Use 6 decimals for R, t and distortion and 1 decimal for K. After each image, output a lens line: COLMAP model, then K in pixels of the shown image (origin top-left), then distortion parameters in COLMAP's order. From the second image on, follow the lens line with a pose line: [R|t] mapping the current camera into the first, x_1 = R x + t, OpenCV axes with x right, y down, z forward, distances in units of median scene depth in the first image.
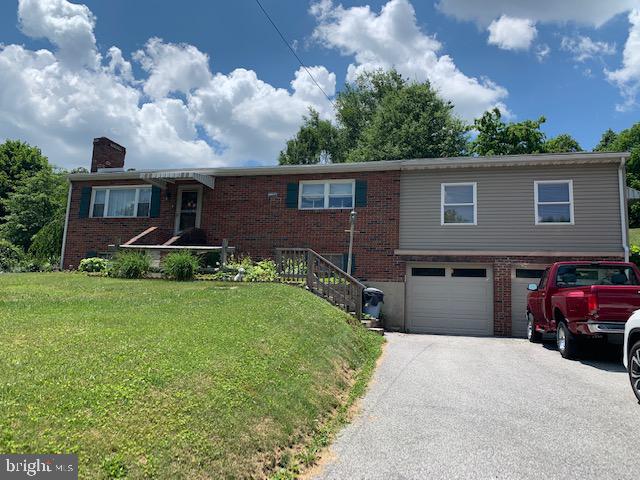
lens RADIAL K [[480.3, 0, 320.0], [0, 480.3, 240.0], [0, 0, 1]] dist [0.034484, -0.004539]
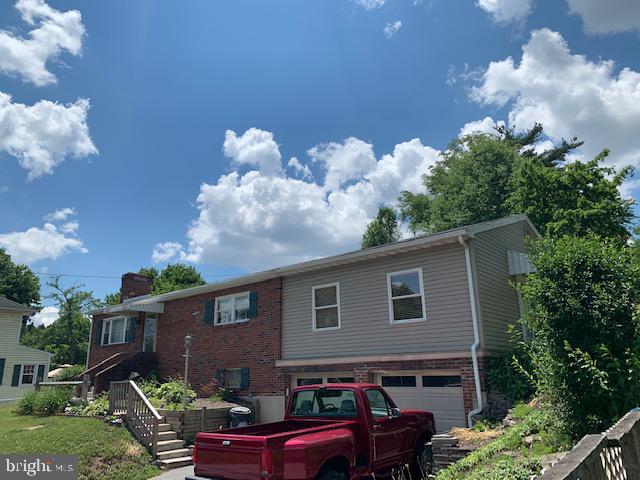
lens RADIAL K [[480.3, 0, 320.0], [0, 480.3, 240.0], [0, 0, 1]] dist [0.034484, -0.004539]
pose [[0.899350, -0.176196, -0.400156, 0.604959], [0.117466, 0.978928, -0.167035, -0.042330], [0.421155, 0.103218, 0.901096, 0.124412]]
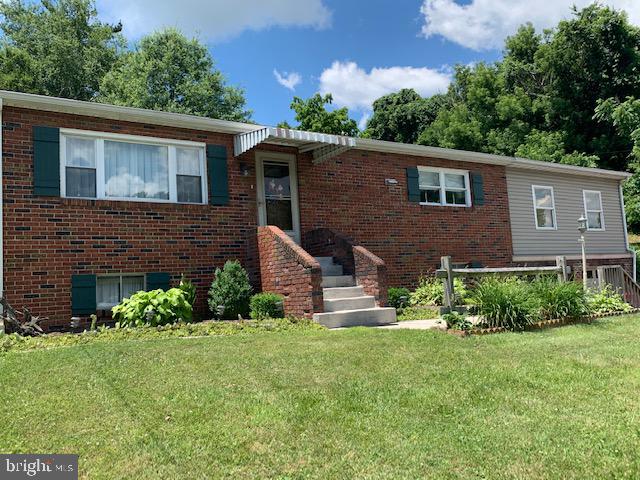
lens RADIAL K [[534.5, 0, 320.0], [0, 534.5, 240.0], [0, 0, 1]] dist [0.070221, -0.124444]
pose [[0.681524, -0.013002, 0.731680, -0.753677], [-0.034080, 0.998193, 0.049481, -0.042838], [-0.731002, -0.058658, 0.679850, 0.528420]]
